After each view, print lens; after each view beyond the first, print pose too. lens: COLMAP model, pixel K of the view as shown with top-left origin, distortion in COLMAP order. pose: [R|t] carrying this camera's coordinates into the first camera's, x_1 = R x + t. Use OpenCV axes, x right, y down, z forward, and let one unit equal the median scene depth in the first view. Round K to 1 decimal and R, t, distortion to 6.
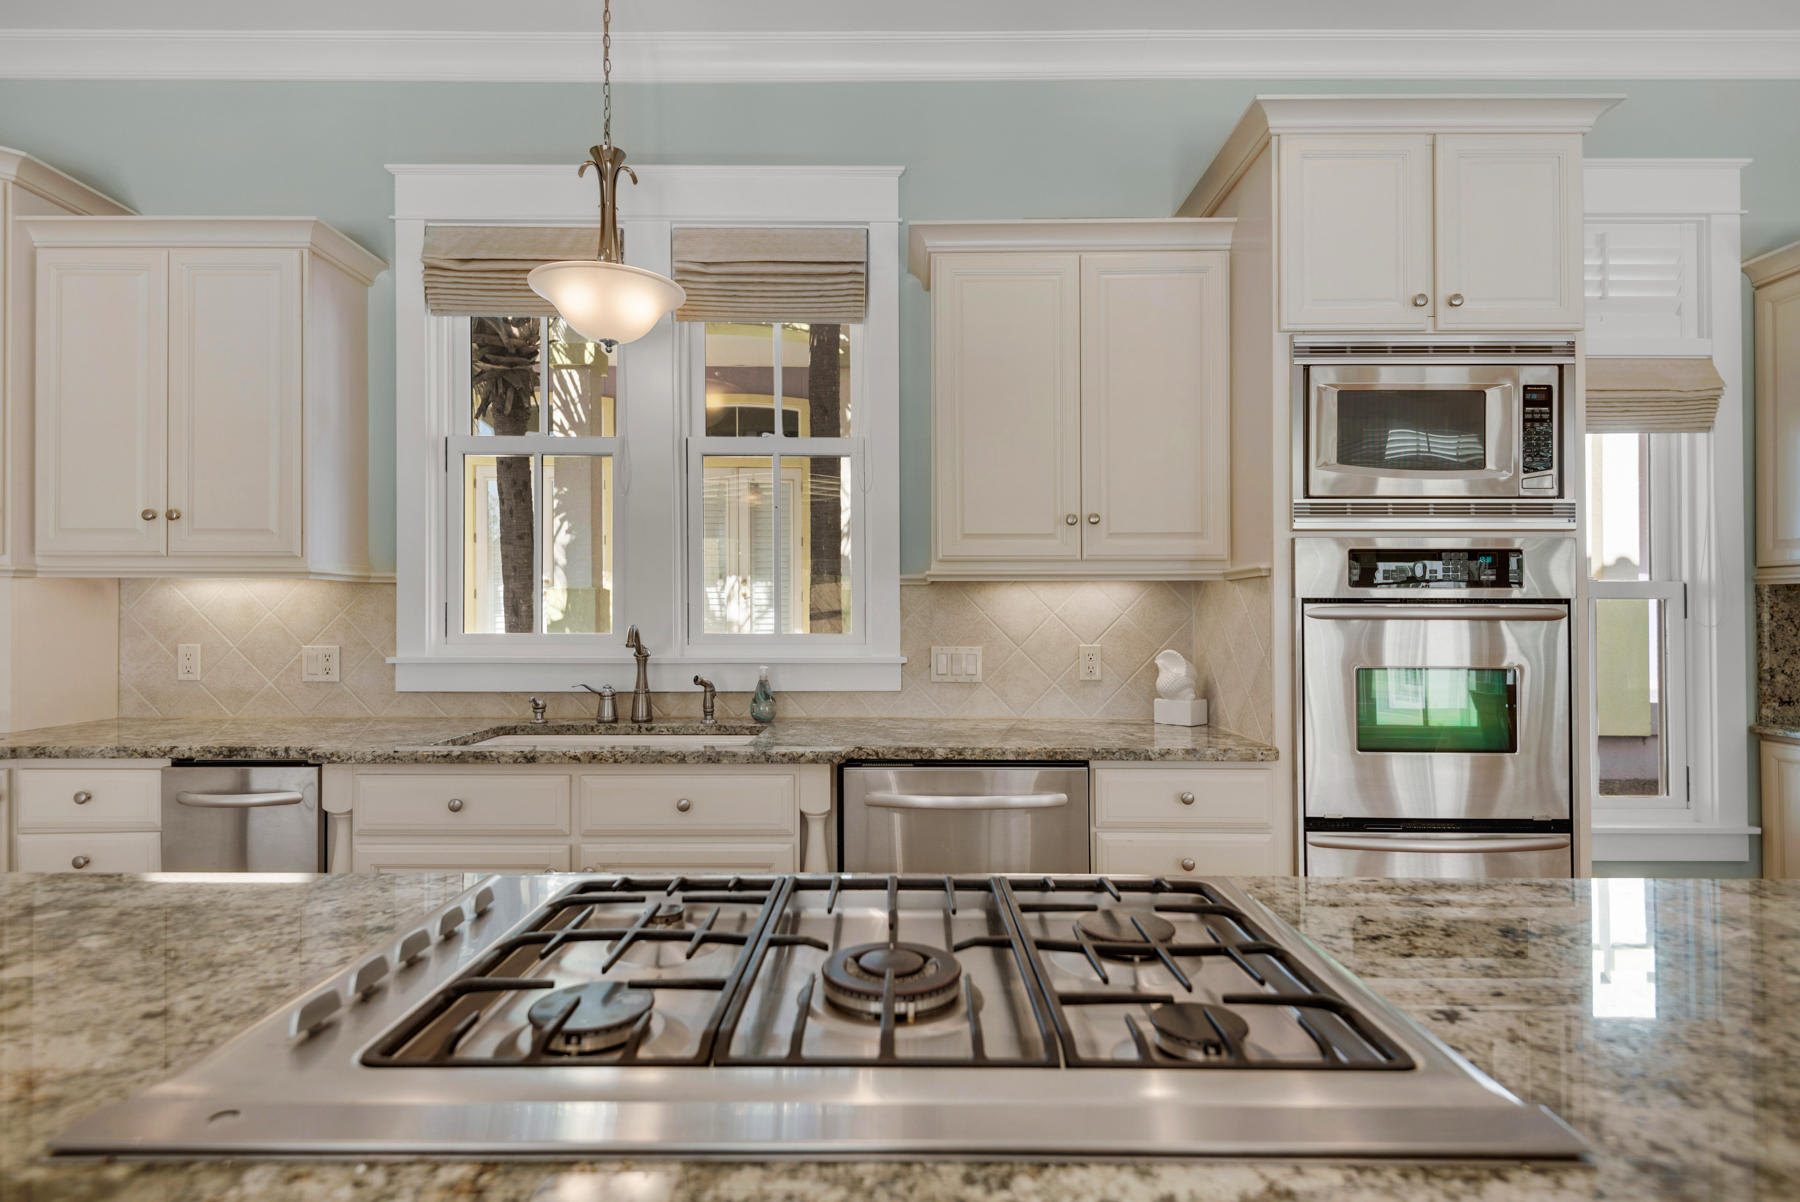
lens RADIAL K [[924.8, 0, 882.6], [0, 924.8, 603.7], [0, 0, 1]] dist [0.025316, -0.003914]
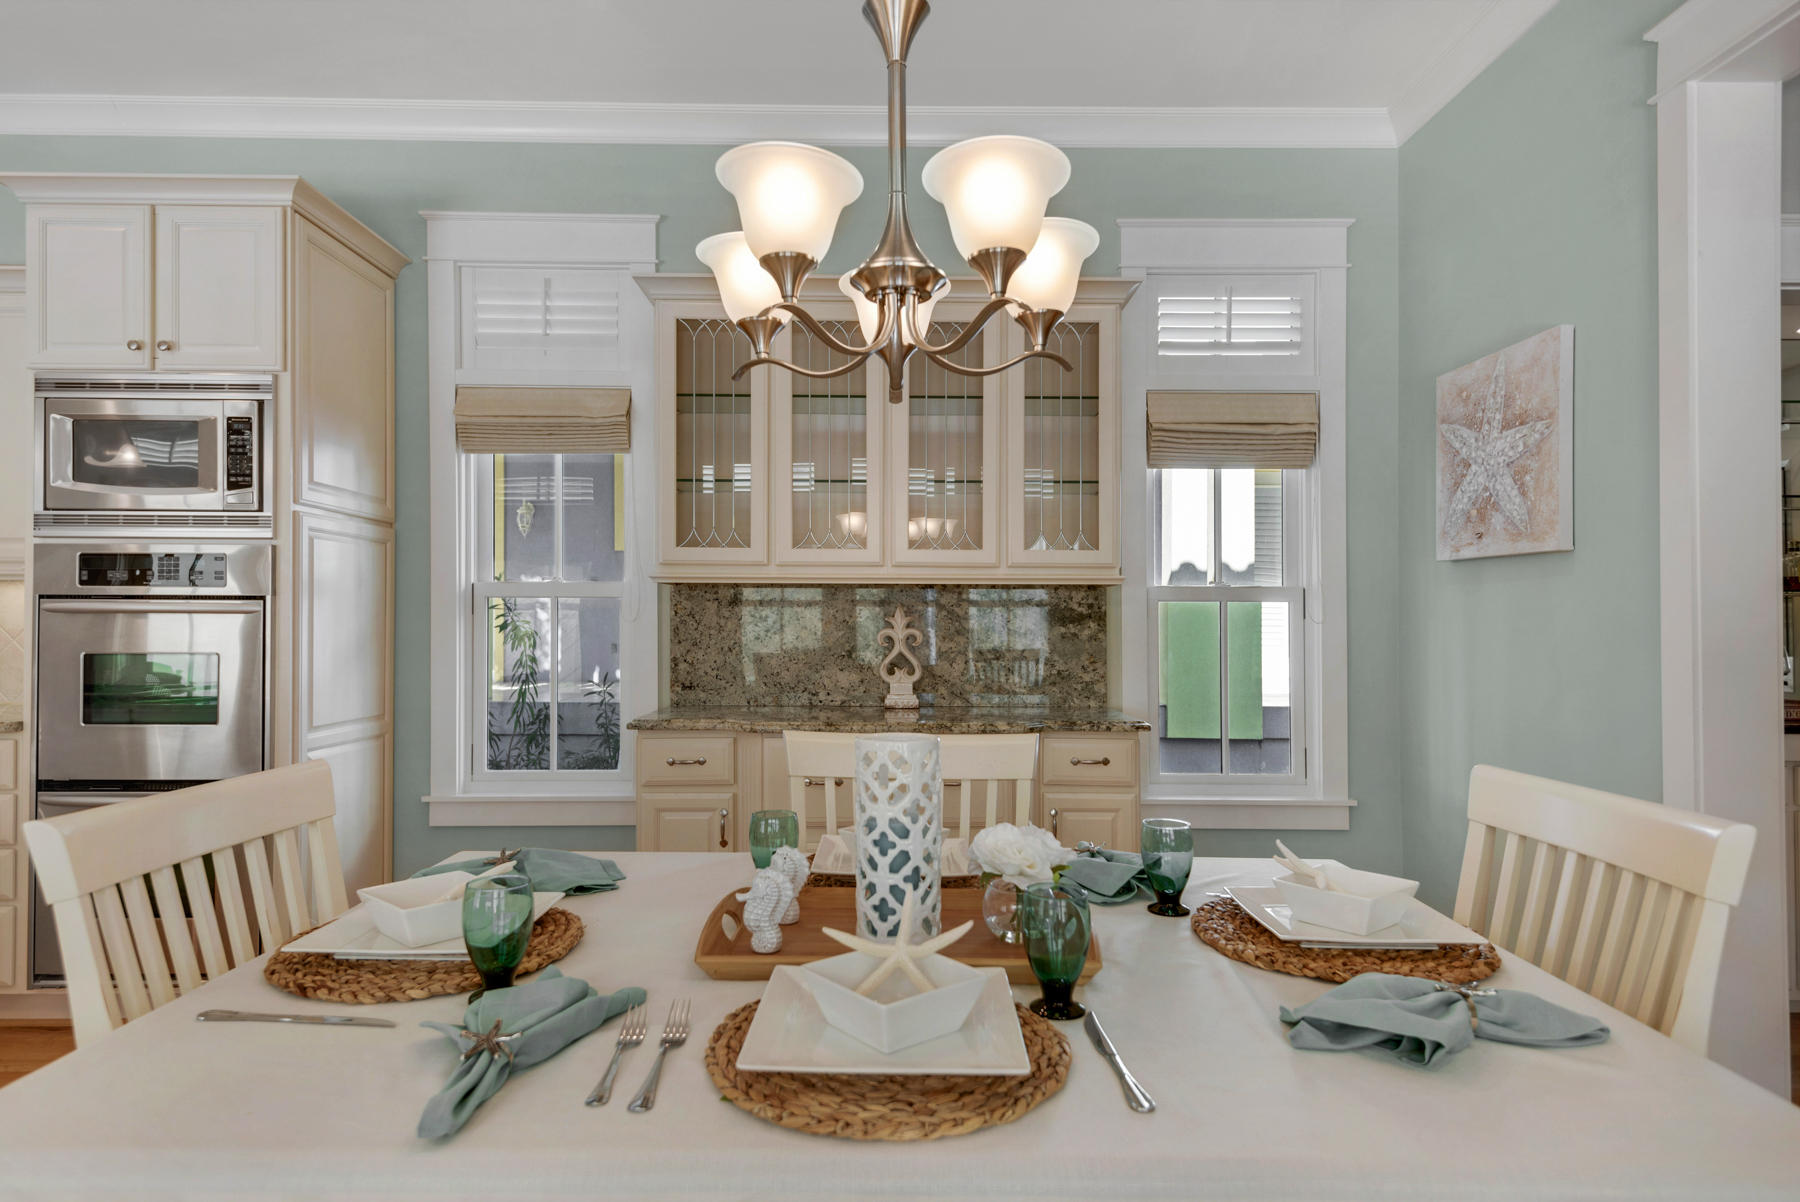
lens RADIAL K [[1063.4, 0, 928.1], [0, 1063.4, 607.0], [0, 0, 1]] dist [0.032077, -0.007550]
pose [[0.999988, 0.002482, 0.004125, 1.391651], [-0.002488, 0.999996, 0.001518, 0.004275], [-0.004121, -0.001528, 0.999990, -0.336125]]
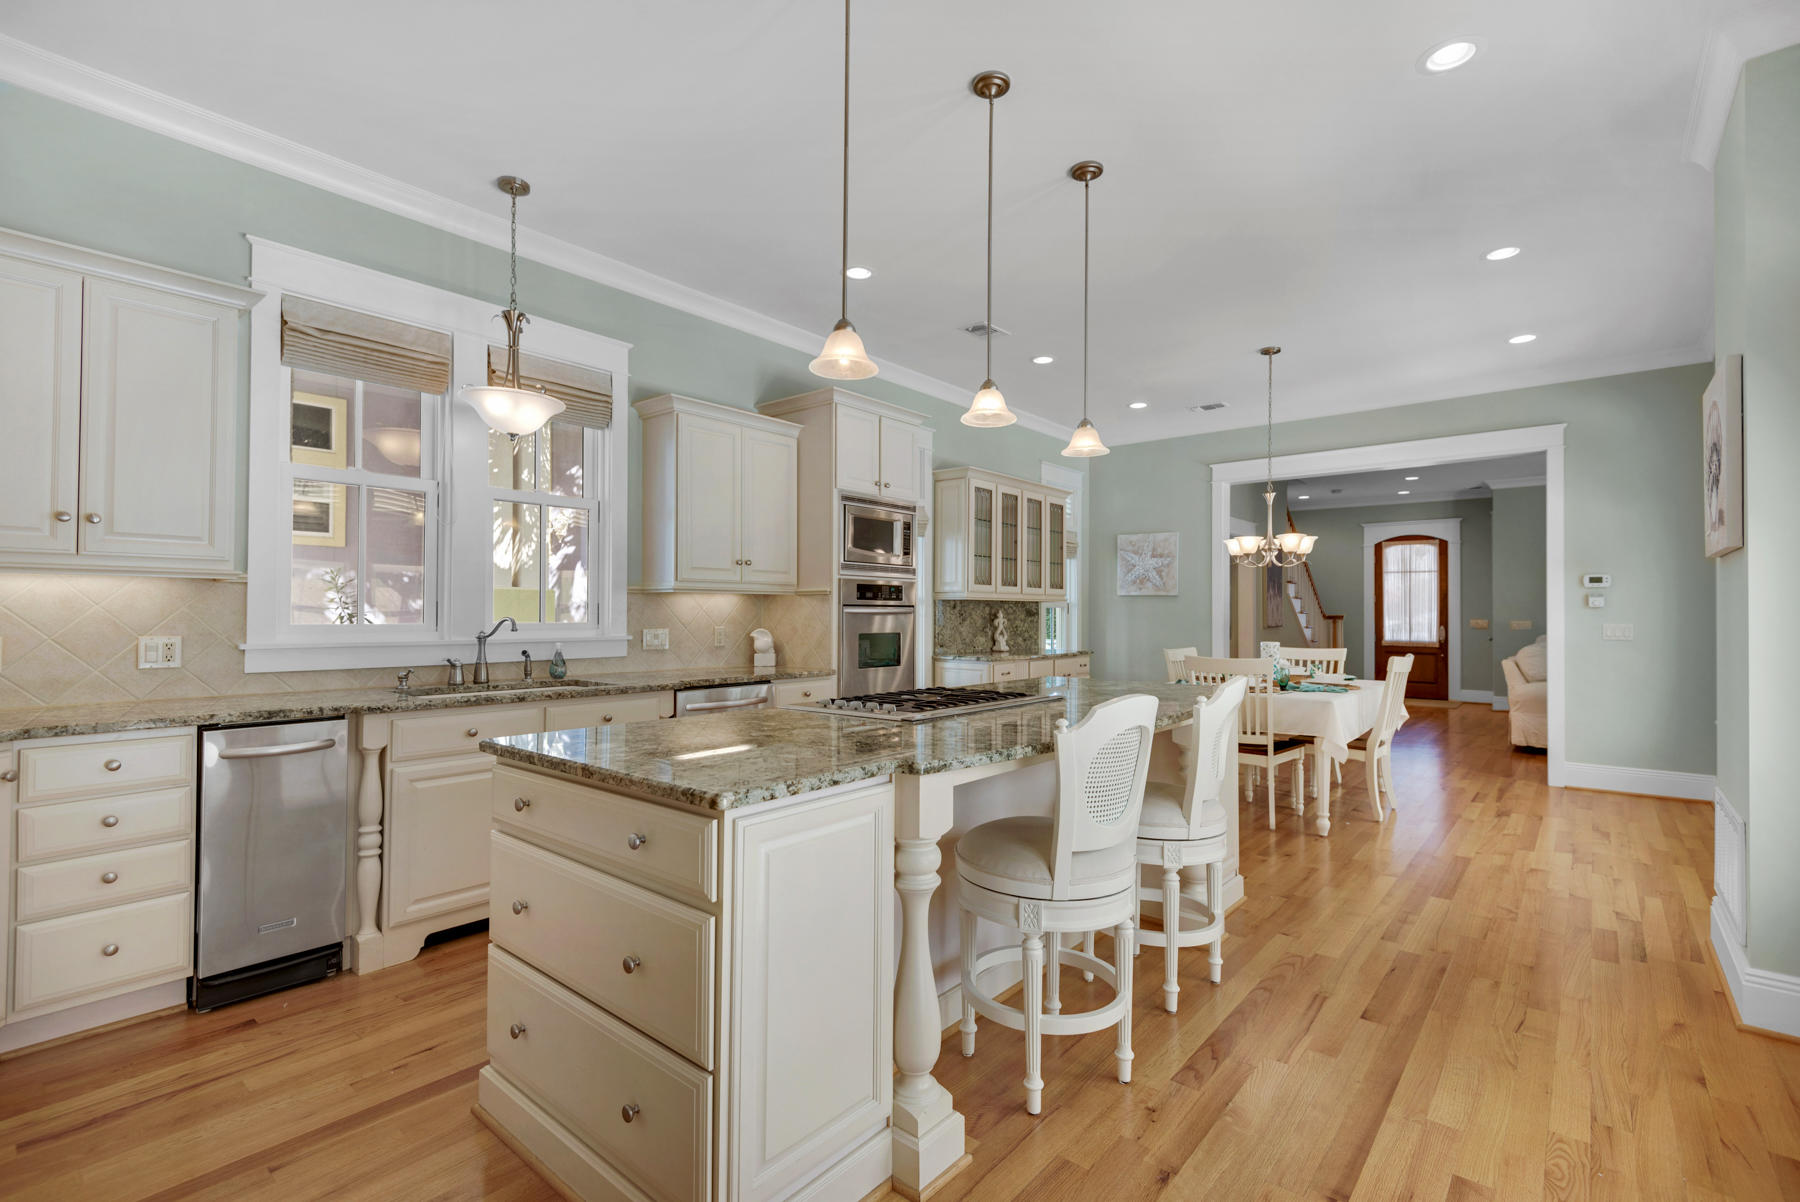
lens RADIAL K [[809.8, 0, 889.6], [0, 809.8, 595.1], [0, 0, 1]] dist [0.021088, -0.005967]
pose [[0.650411, 0.017401, 0.759383, -0.885481], [-0.014916, 0.999837, -0.010135, -0.009081], [-0.759436, -0.004735, 0.650564, -0.354913]]
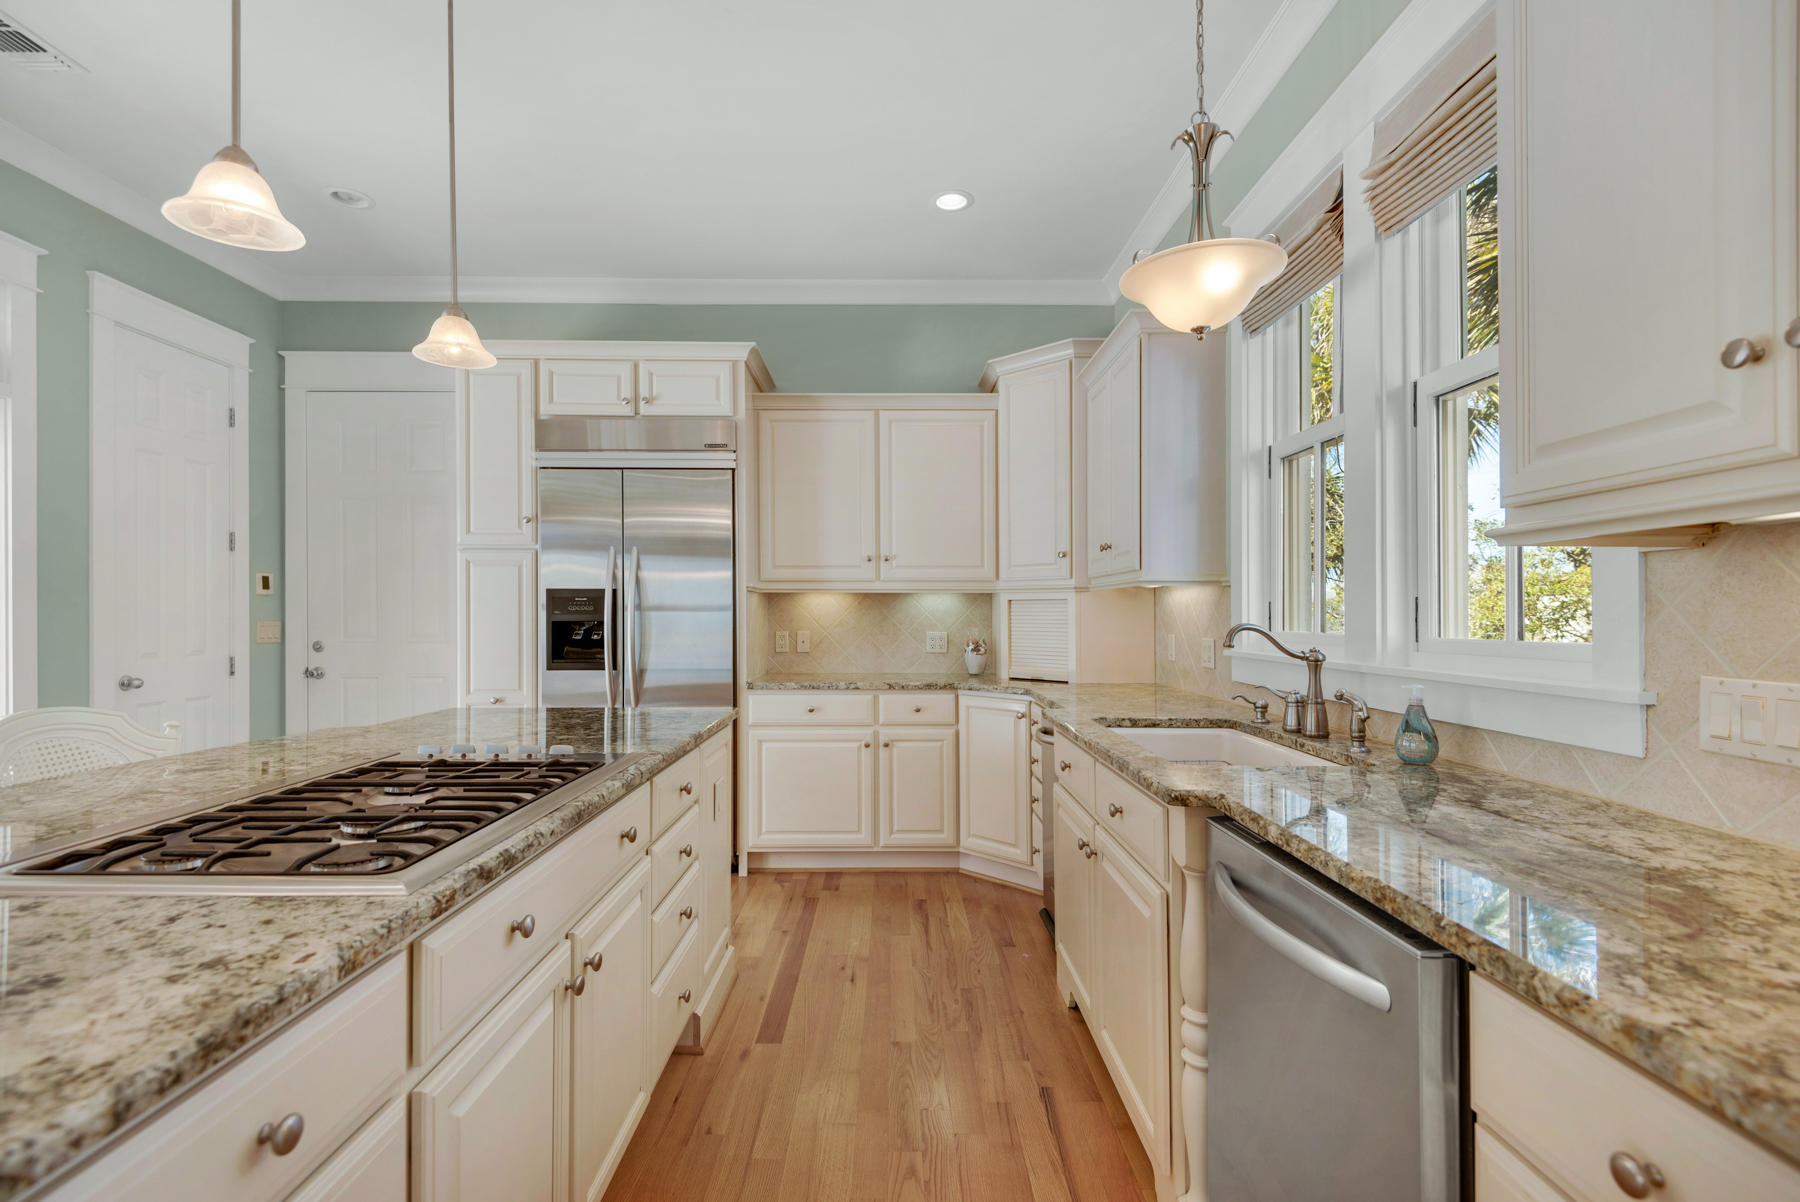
lens RADIAL K [[809.8, 0, 910.2], [0, 809.8, 620.5], [0, 0, 1]] dist [0.021088, -0.005967]
pose [[0.022429, 0.005343, -0.999734, 0.528596], [0.013678, 0.999890, 0.005650, 0.010706], [0.999655, -0.013801, 0.022353, 0.653616]]
